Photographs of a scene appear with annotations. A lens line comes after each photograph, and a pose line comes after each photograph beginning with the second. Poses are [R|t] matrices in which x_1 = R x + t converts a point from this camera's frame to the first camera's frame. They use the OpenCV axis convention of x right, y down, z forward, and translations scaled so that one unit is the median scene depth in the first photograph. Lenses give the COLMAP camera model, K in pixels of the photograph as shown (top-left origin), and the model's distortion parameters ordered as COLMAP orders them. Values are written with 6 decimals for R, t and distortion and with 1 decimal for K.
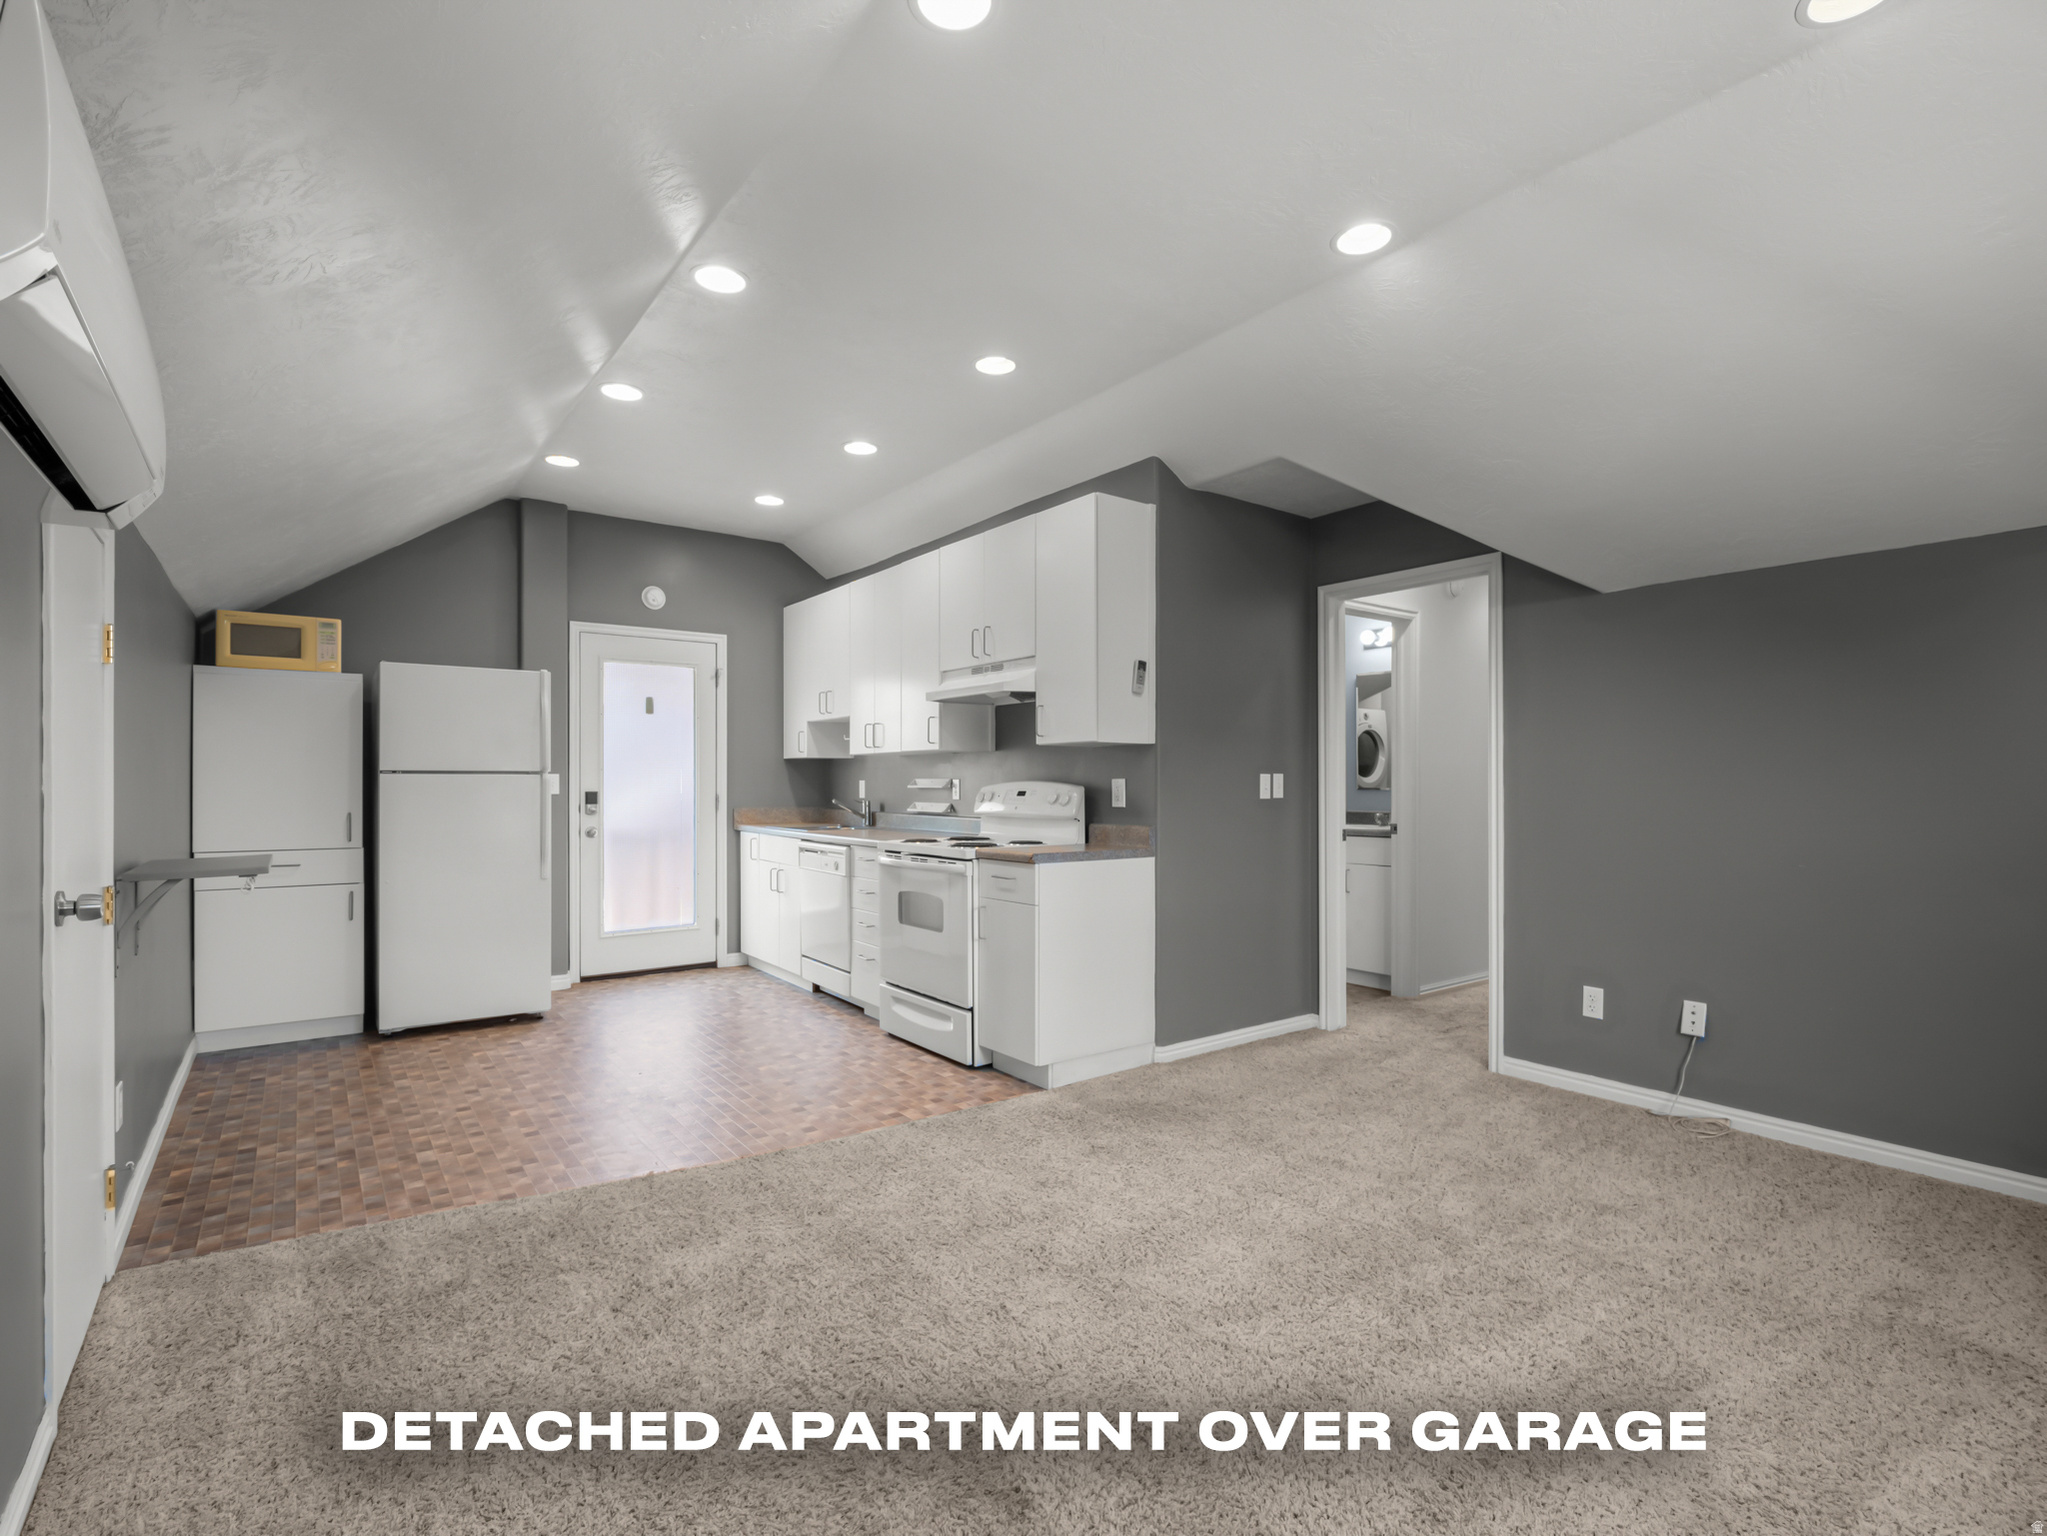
lens RADIAL K [[960.3, 0, 1021.6], [0, 960.3, 770.3], [0, 0, 1]] dist [-0.012452, -0.000070]
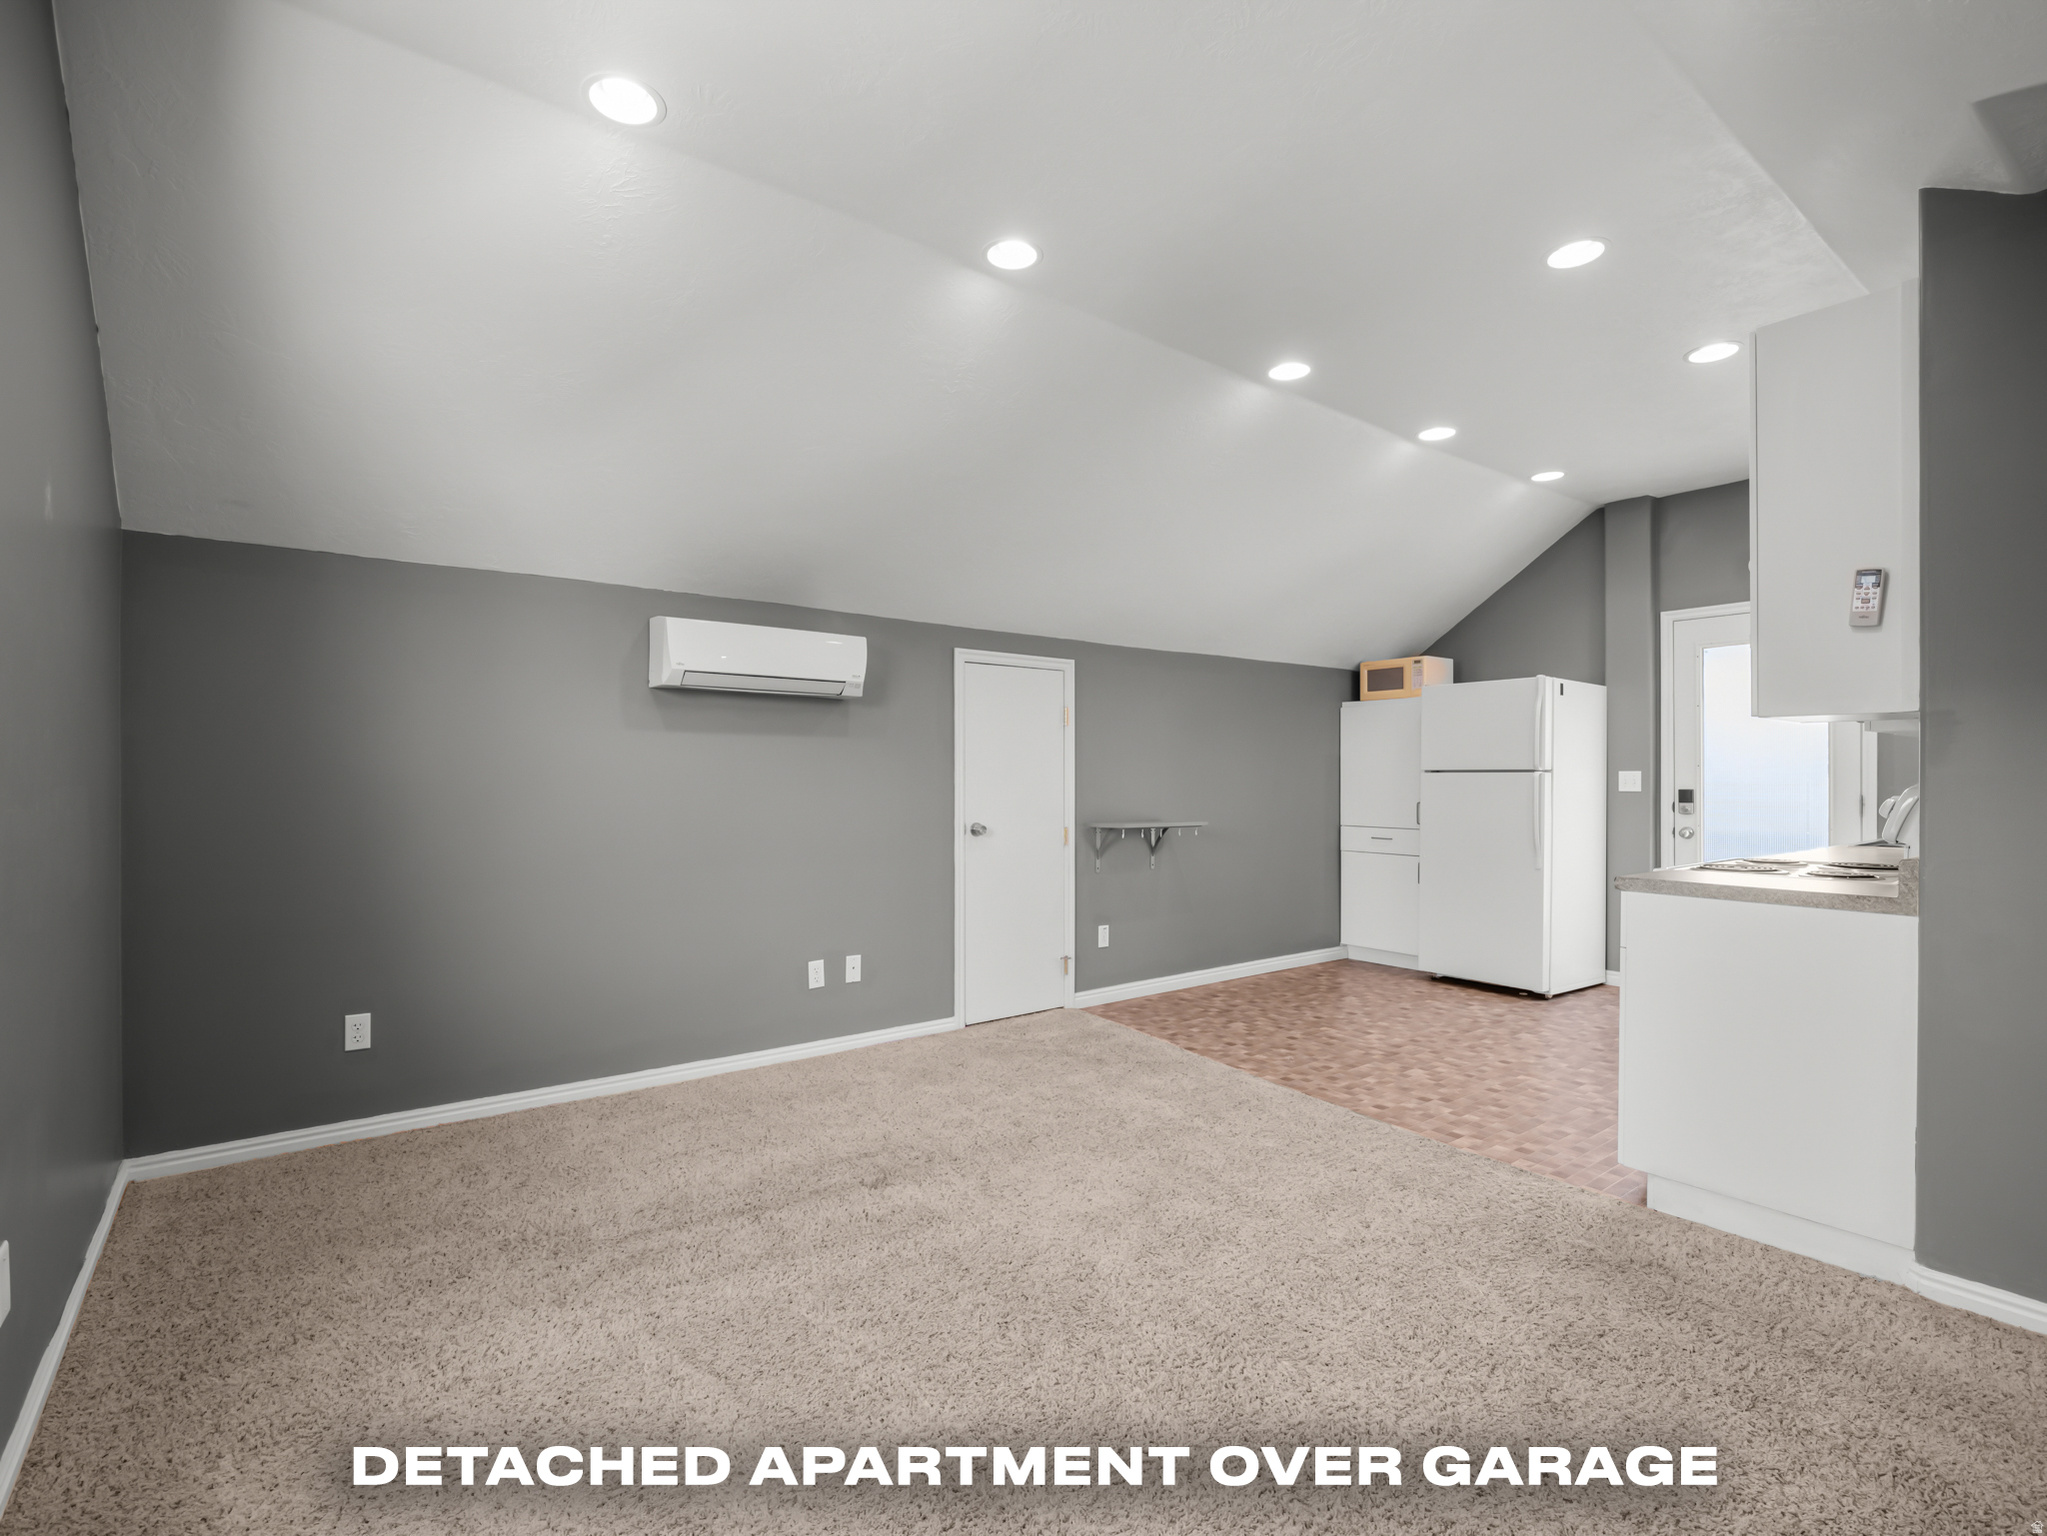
lens RADIAL K [[960.3, 0, 1021.4], [0, 960.3, 779.9], [0, 0, 1]] dist [-0.012452, -0.000070]
pose [[0.001803, 0.000011, -0.999998, 0.667624], [0.012603, 0.999921, 0.000033, 0.006300], [0.999919, -0.012603, 0.001803, 0.483230]]
